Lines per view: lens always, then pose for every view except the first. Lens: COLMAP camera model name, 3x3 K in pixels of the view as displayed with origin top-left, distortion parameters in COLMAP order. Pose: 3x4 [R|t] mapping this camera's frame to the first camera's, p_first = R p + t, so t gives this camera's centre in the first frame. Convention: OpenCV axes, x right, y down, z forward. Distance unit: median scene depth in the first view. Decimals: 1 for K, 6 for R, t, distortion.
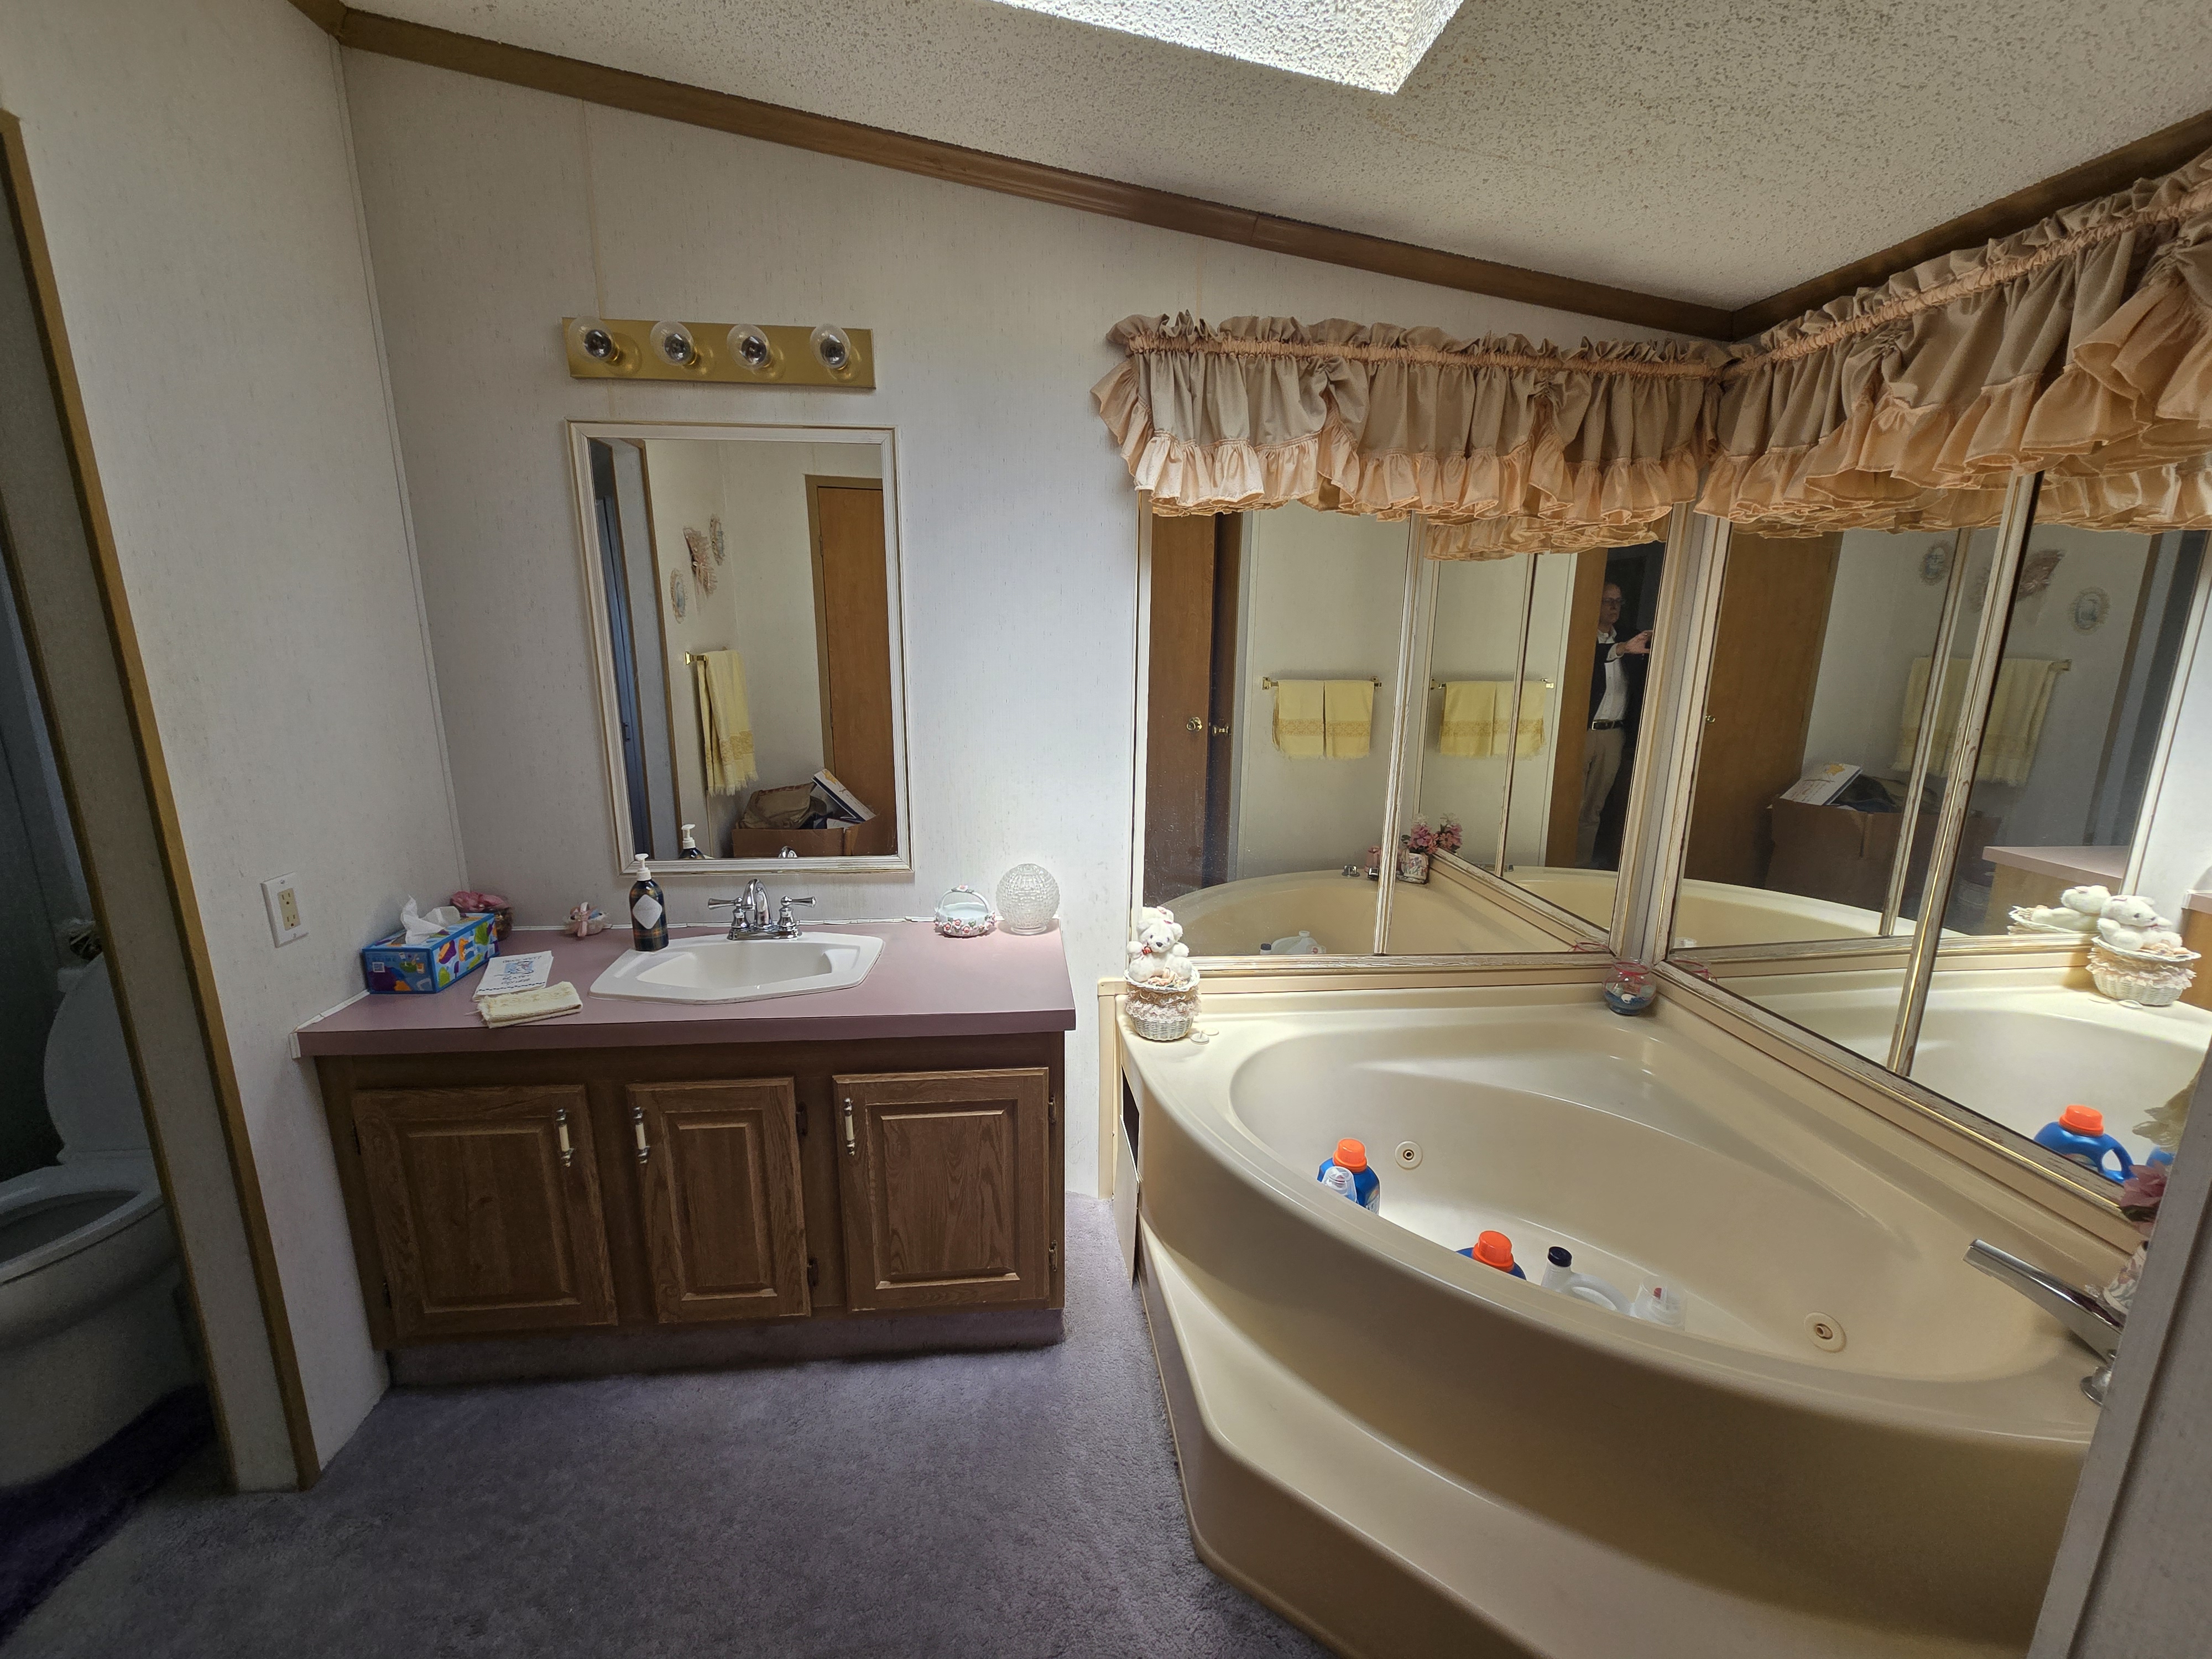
lens RADIAL K [[915.9, 0, 1091.4], [0, 915.9, 838.6], [0, 0, 1]] dist [0.001952, 0.000409]
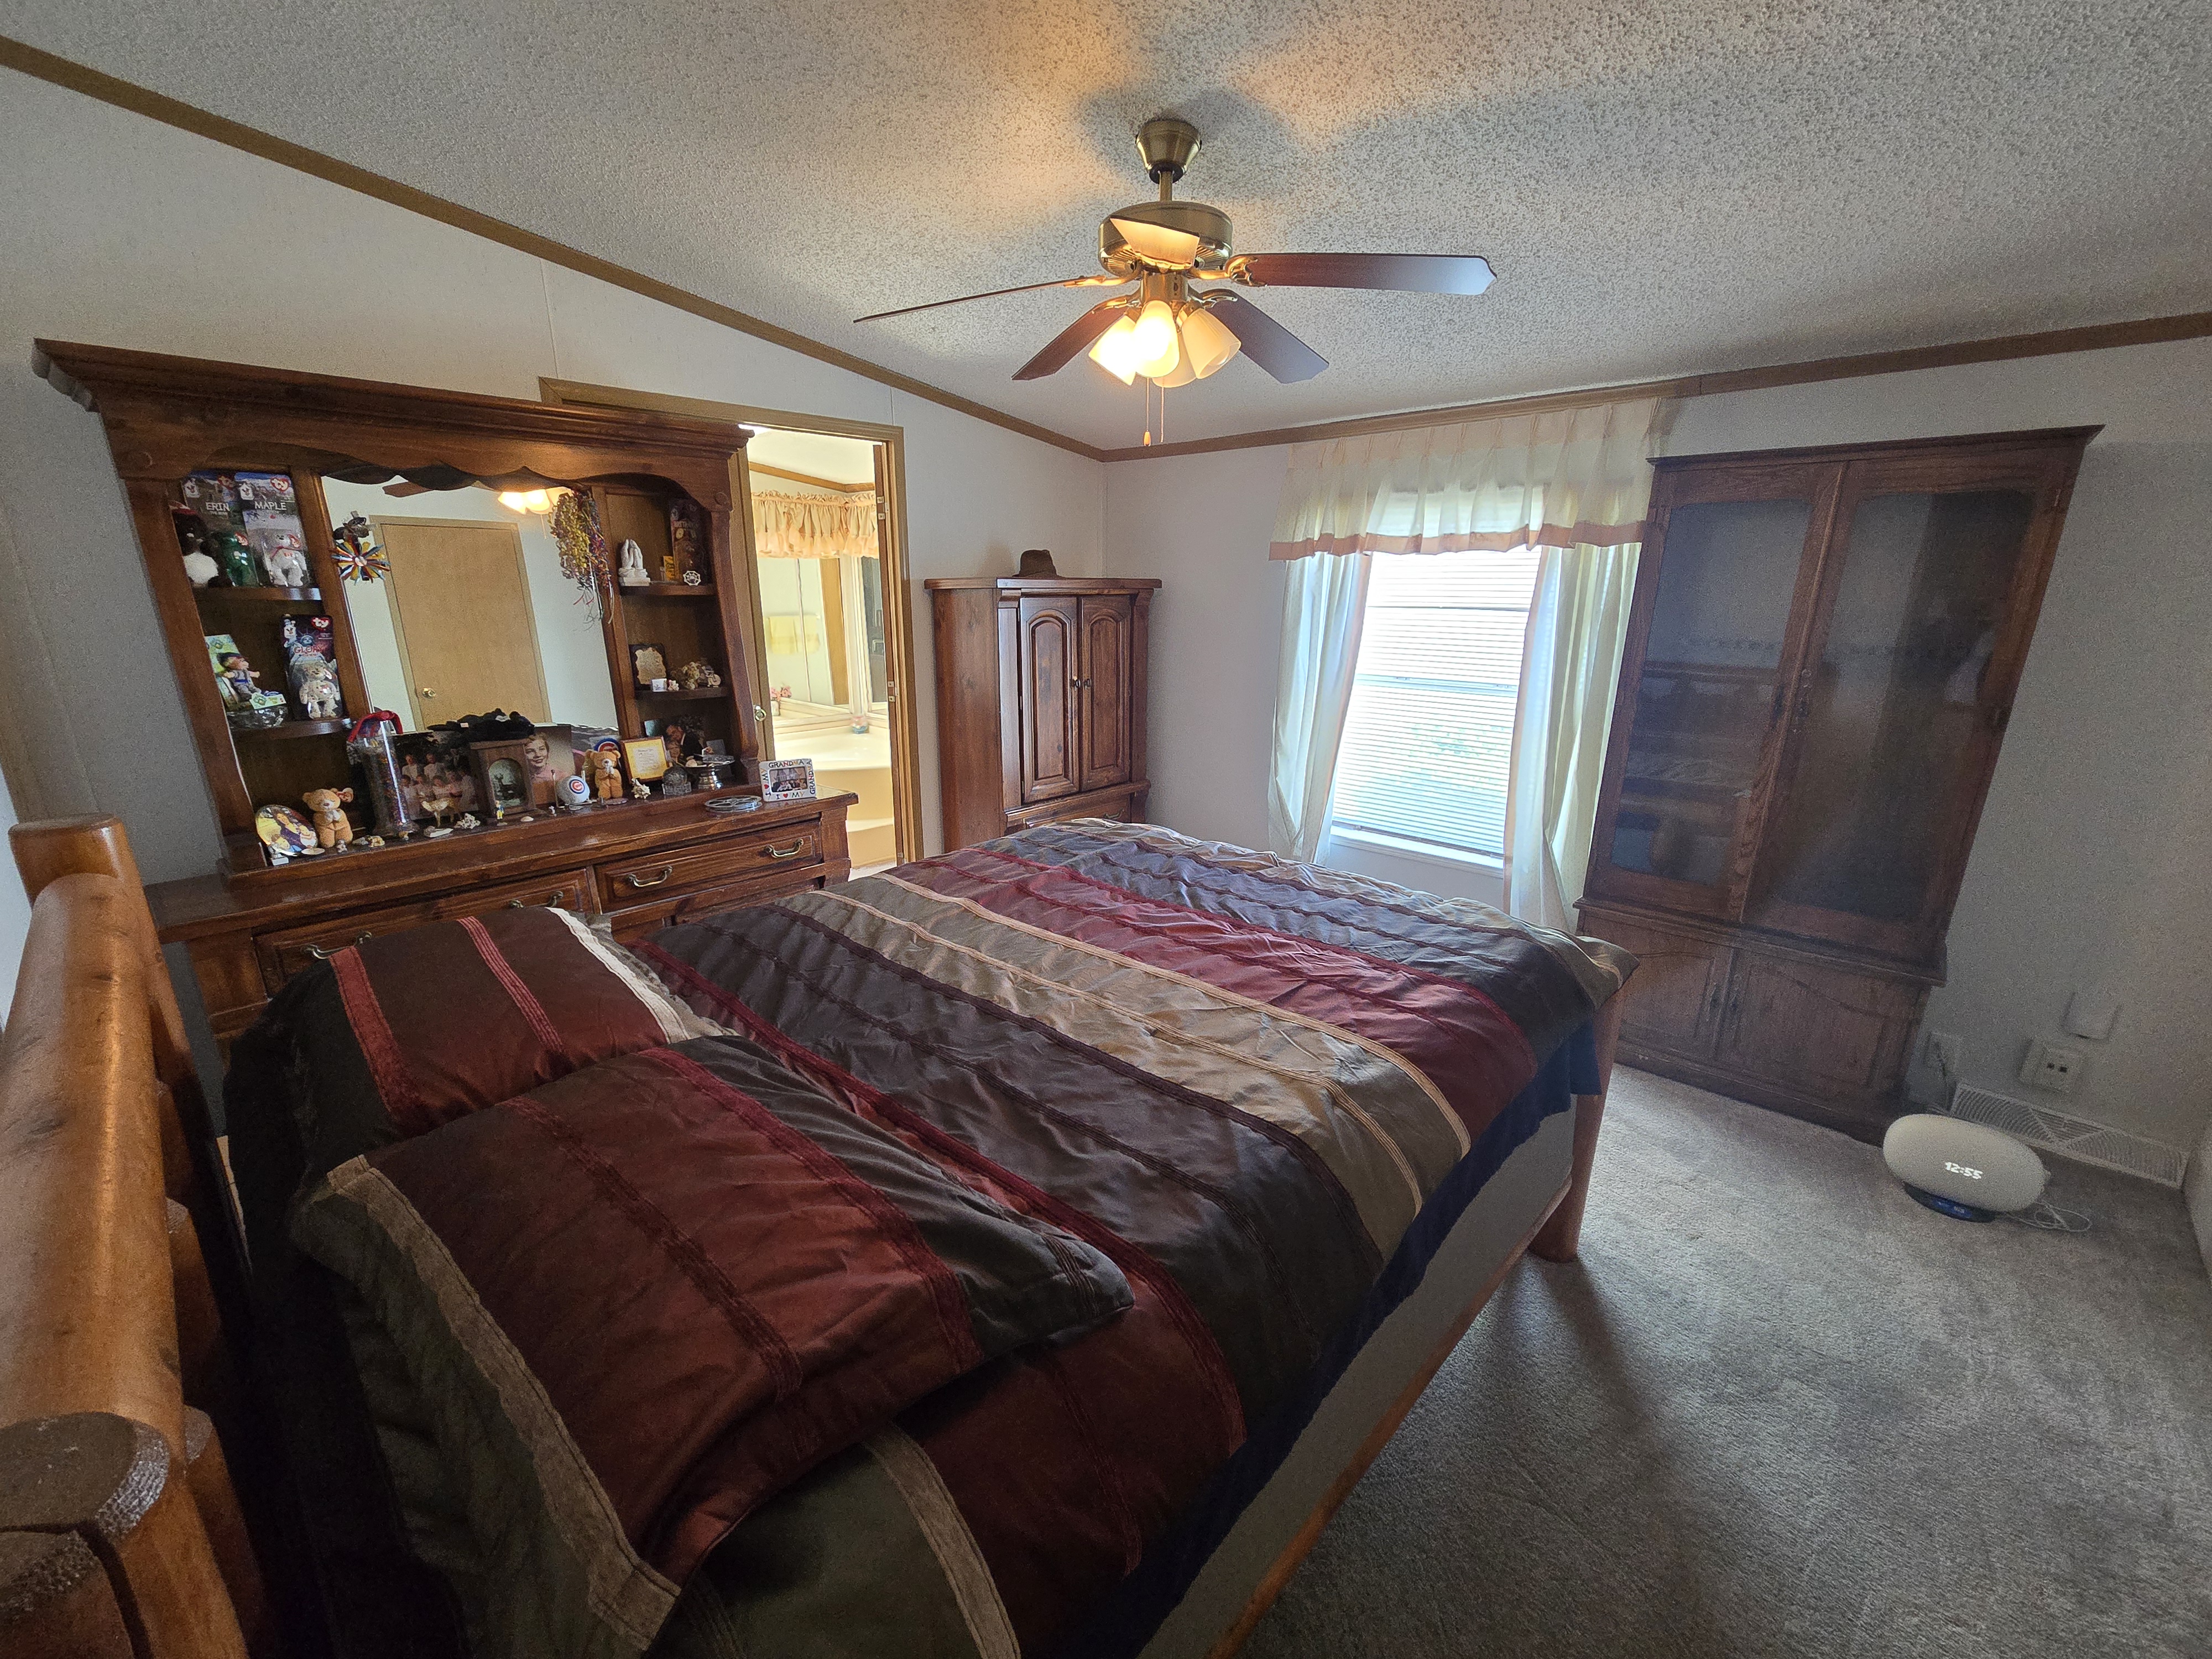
lens RADIAL K [[915.9, 0, 1091.4], [0, 915.9, 838.6], [0, 0, 1]] dist [0.001952, 0.000409]
pose [[0.756100, -0.181142, 0.628888, -0.788506], [0.151592, 0.983273, 0.100962, 0.384788], [-0.636657, 0.018997, 0.770913, -1.819835]]
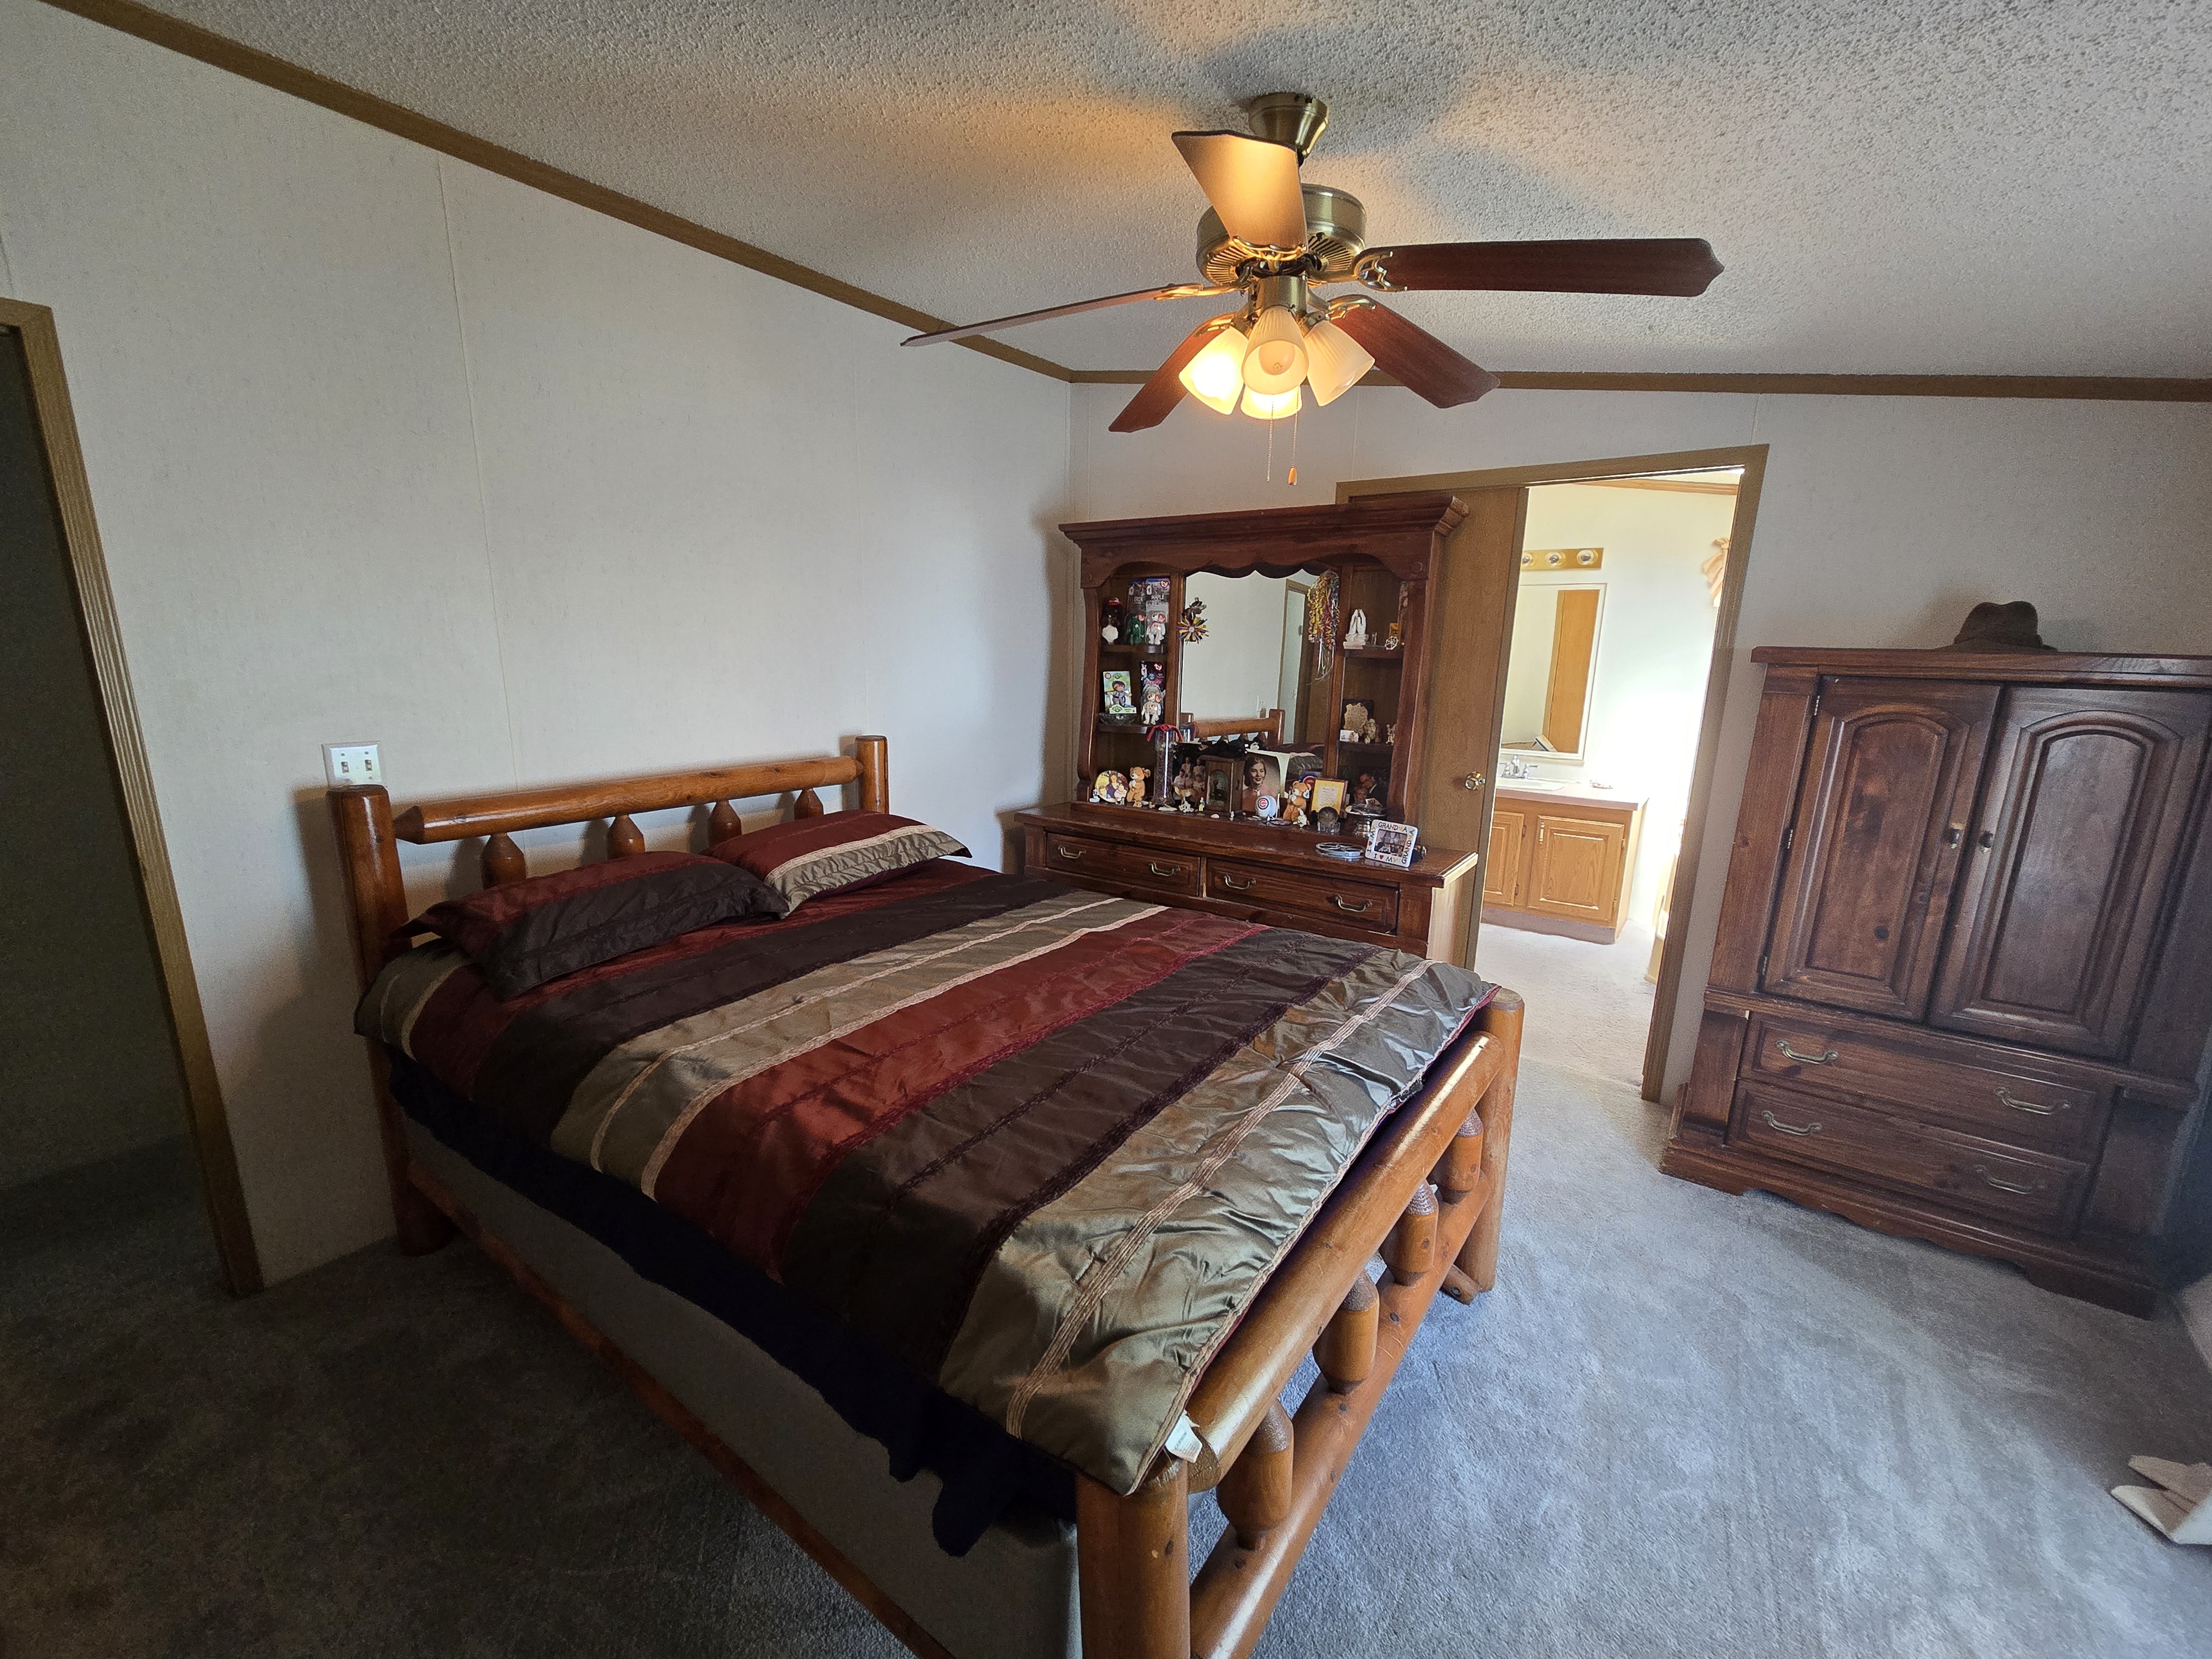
lens RADIAL K [[915.9, 0, 1091.4], [0, 915.9, 838.6], [0, 0, 1]] dist [0.001952, 0.000409]
pose [[0.752665, 0.149715, -0.641156, 0.444304], [-0.161411, 0.986045, 0.040765, 0.376775], [0.638312, 0.072807, 0.766327, -1.804013]]
